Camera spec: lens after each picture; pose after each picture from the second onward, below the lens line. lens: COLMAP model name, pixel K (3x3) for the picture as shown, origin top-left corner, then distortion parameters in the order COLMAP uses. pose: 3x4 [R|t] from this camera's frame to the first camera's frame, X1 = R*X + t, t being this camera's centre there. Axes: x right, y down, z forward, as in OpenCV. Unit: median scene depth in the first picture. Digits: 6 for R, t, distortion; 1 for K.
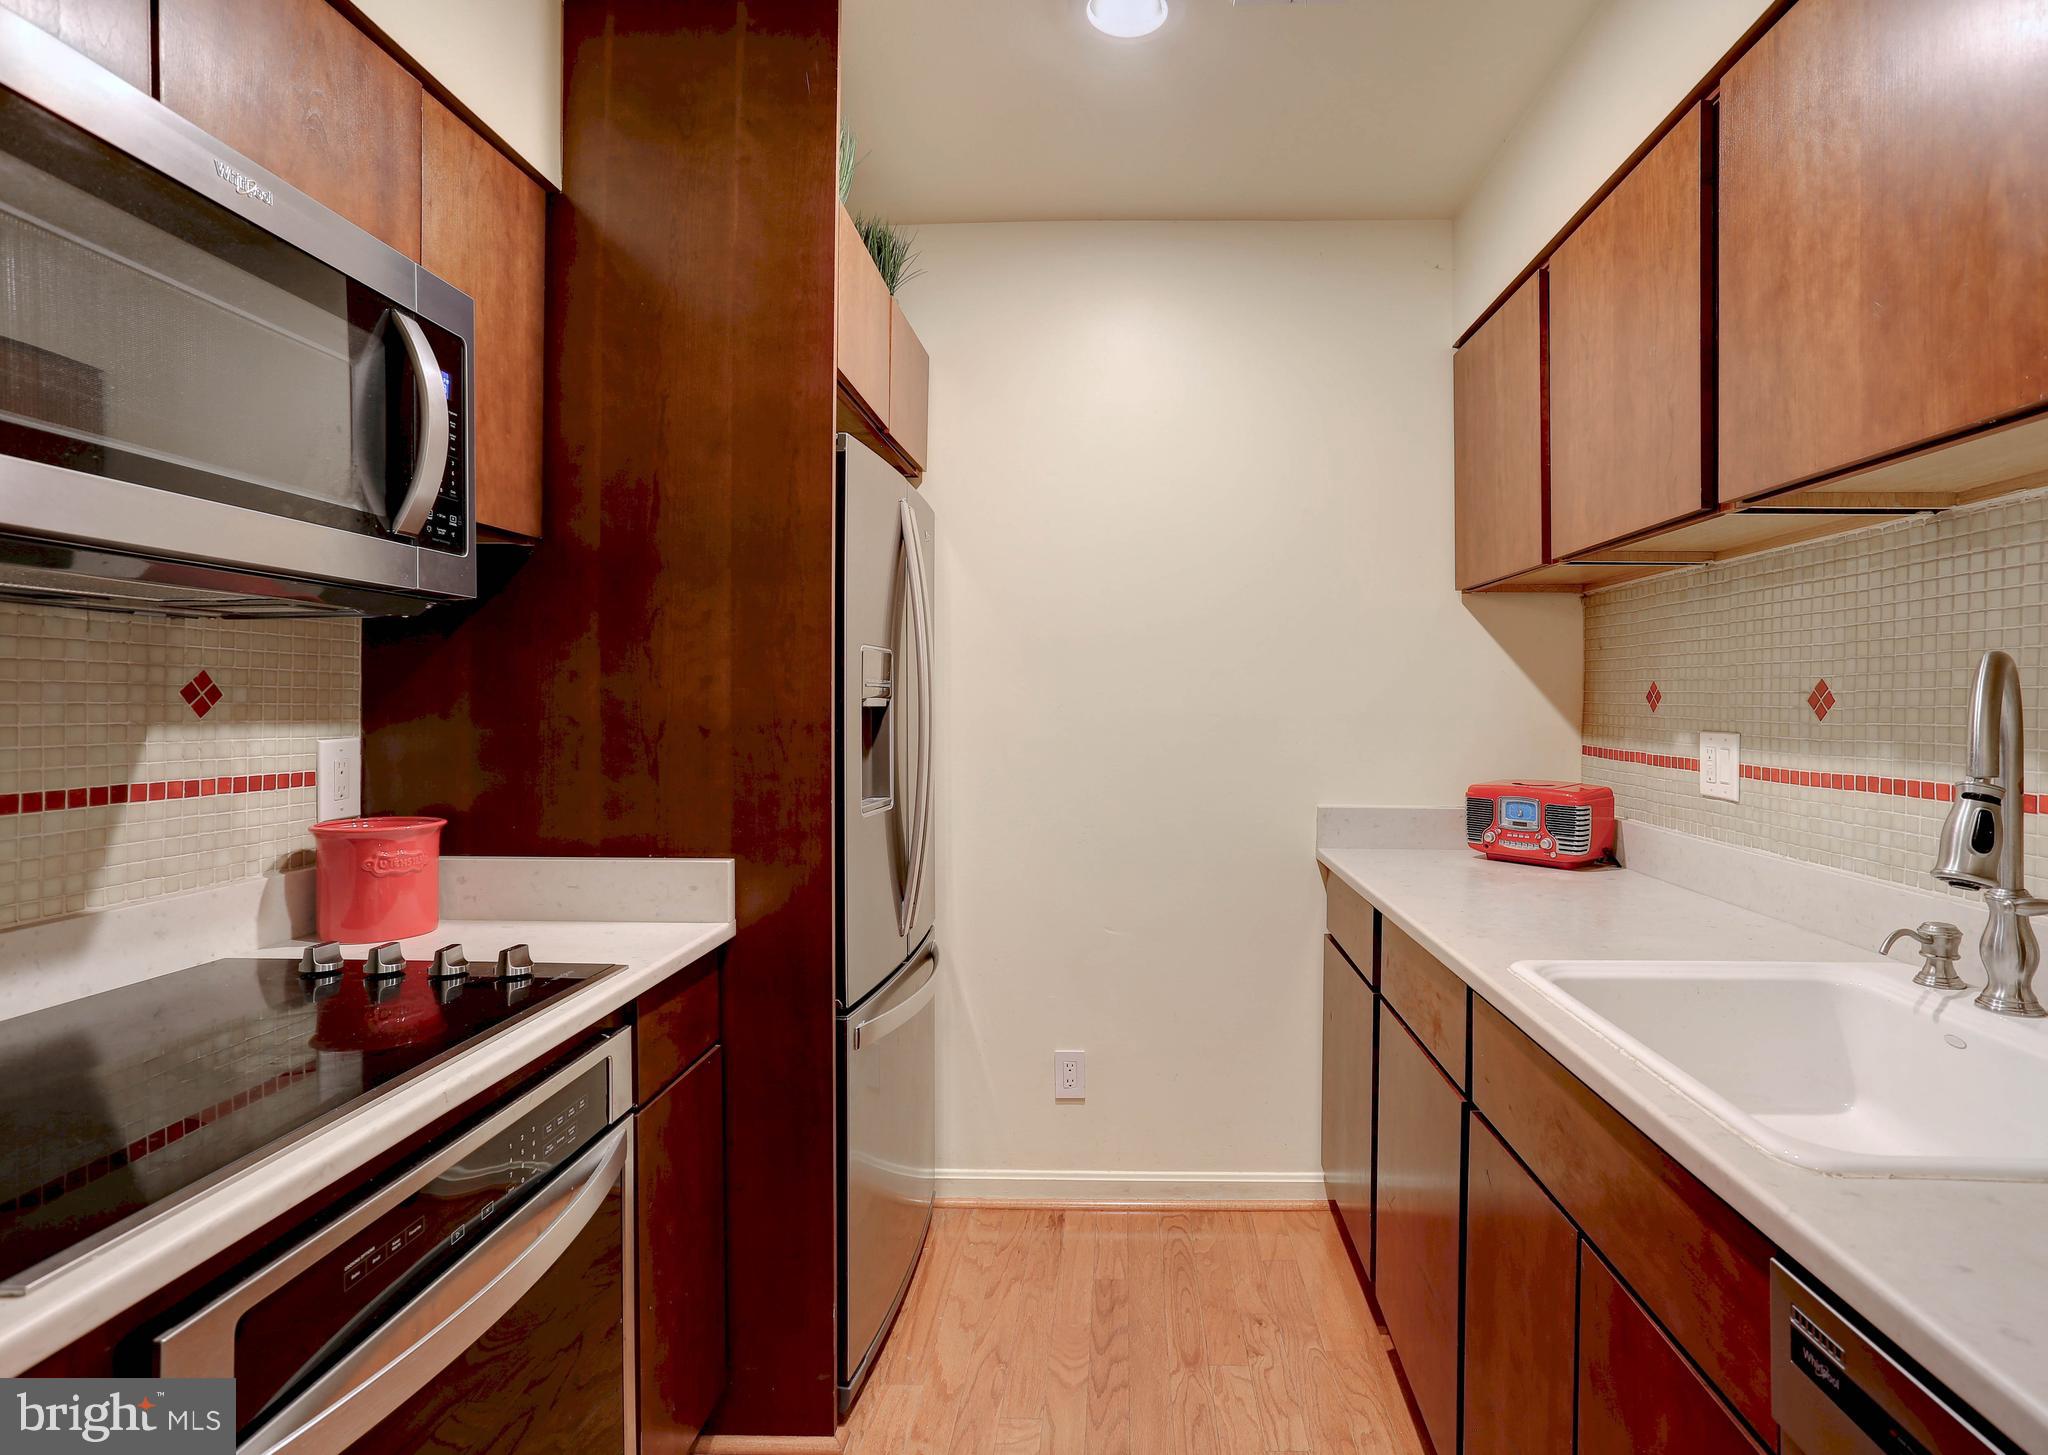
lens RADIAL K [[1051.4, 0, 1096.1], [0, 1051.4, 706.2], [0, 0, 1]] dist [-0.052322, 0.034727]
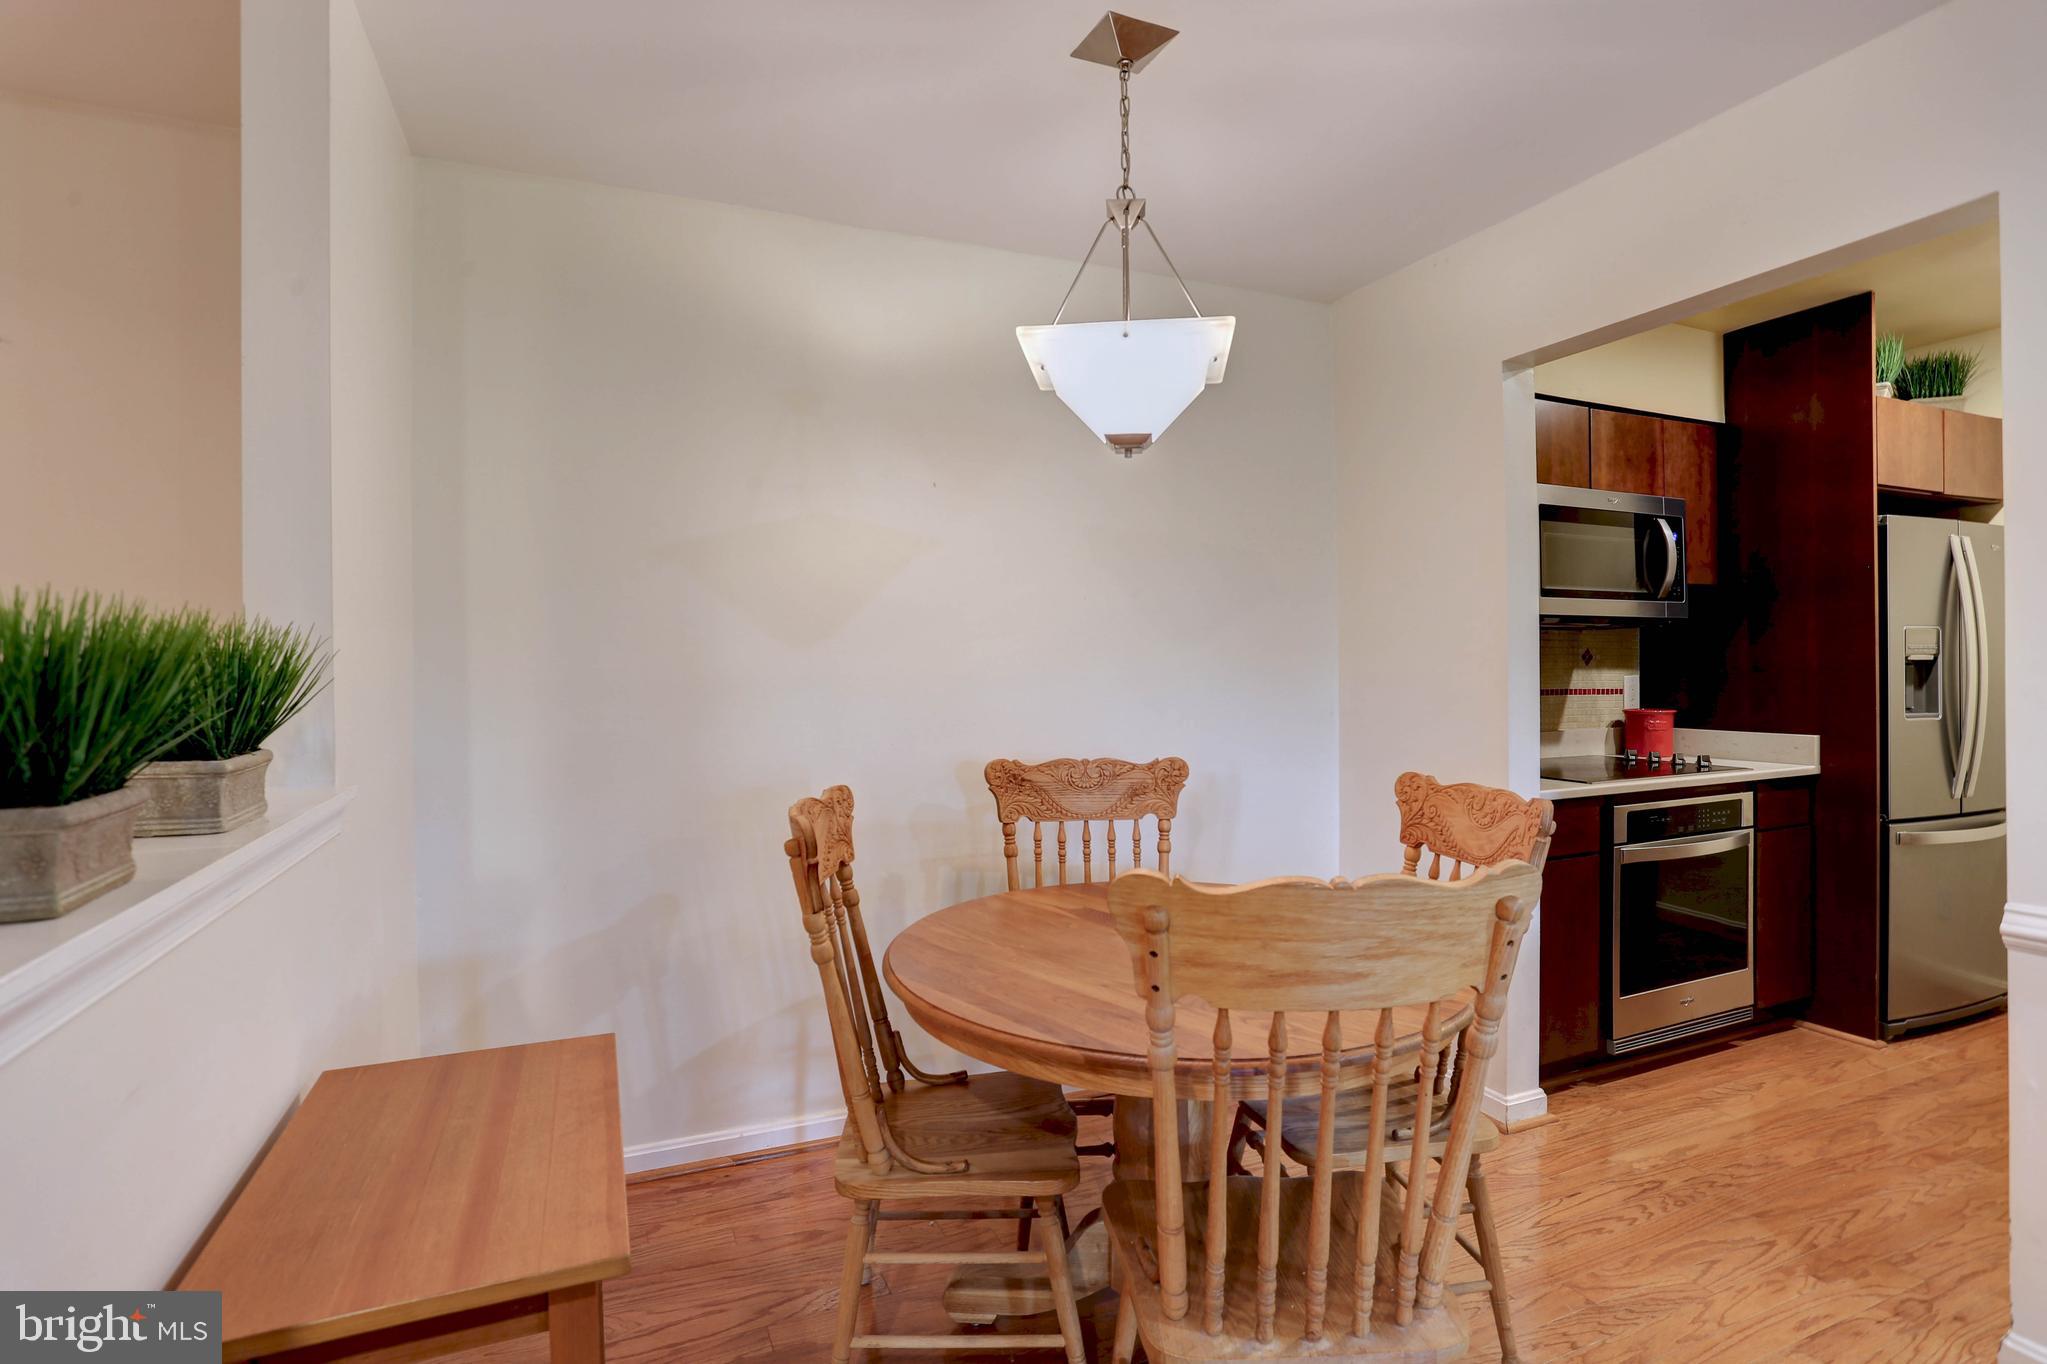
lens RADIAL K [[1008.8, 0, 1014.0], [0, 1008.8, 666.9], [0, 0, 1]] dist [-0.081209, 0.036911]
pose [[0.406424, -0.003242, -0.913679, 0.796712], [0.003528, 0.999992, -0.001978, 0.011836], [0.913678, -0.002420, 0.406432, -1.285239]]
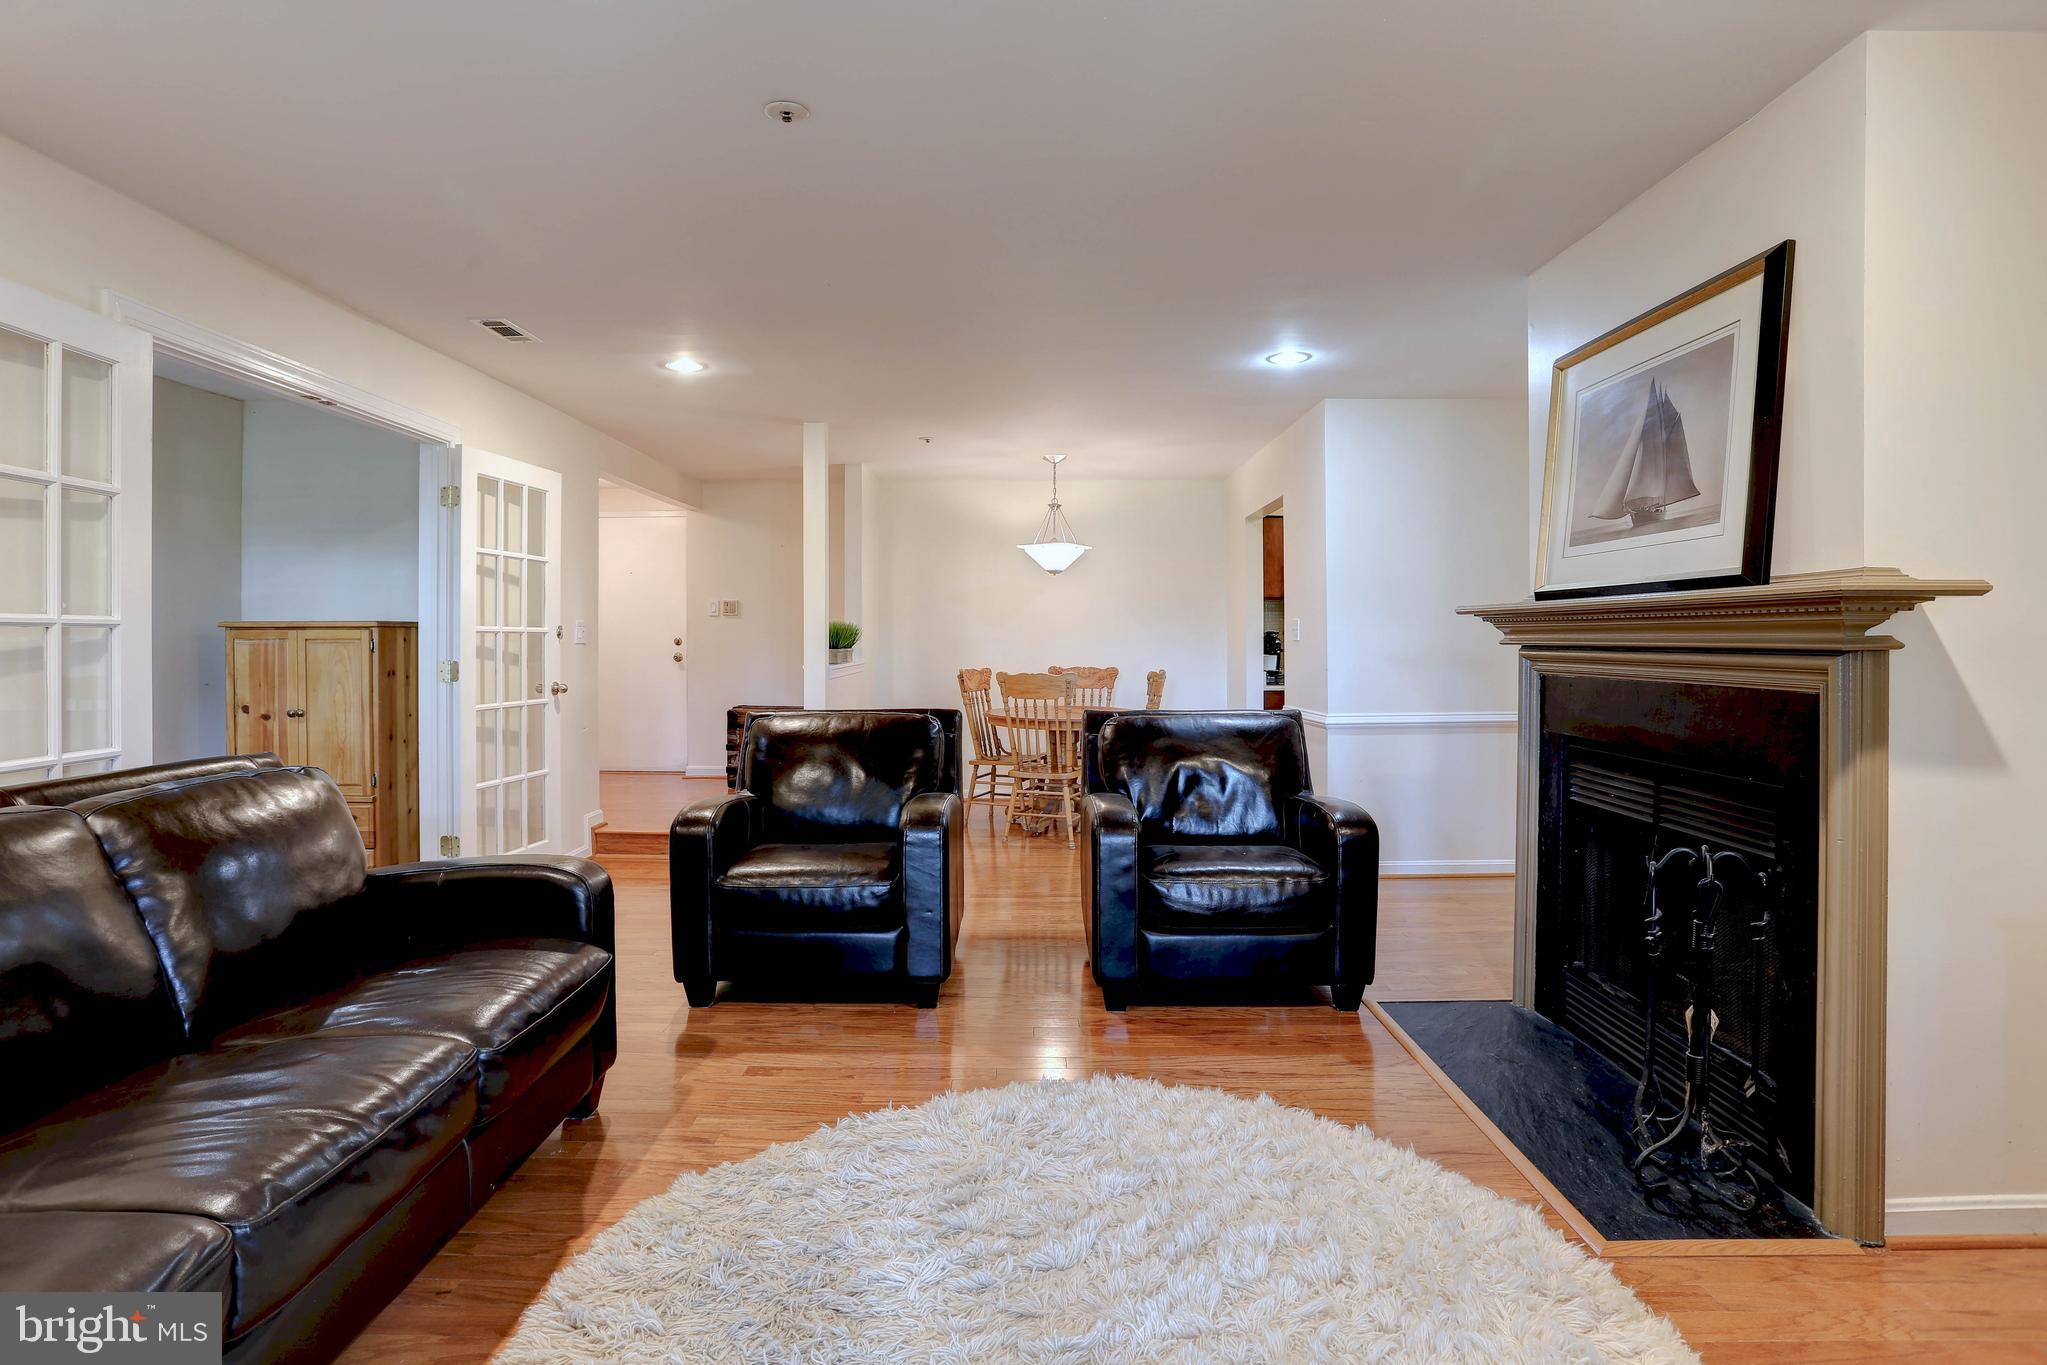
lens RADIAL K [[1006.6, 0, 994.2], [0, 1006.6, 643.3], [0, 0, 1]] dist [-0.069163, 0.035810]
pose [[-0.006156, -0.001240, -0.999980, 3.977642], [-0.007241, 0.999973, -0.001195, 0.054194], [0.999955, 0.007234, -0.006165, -0.915394]]
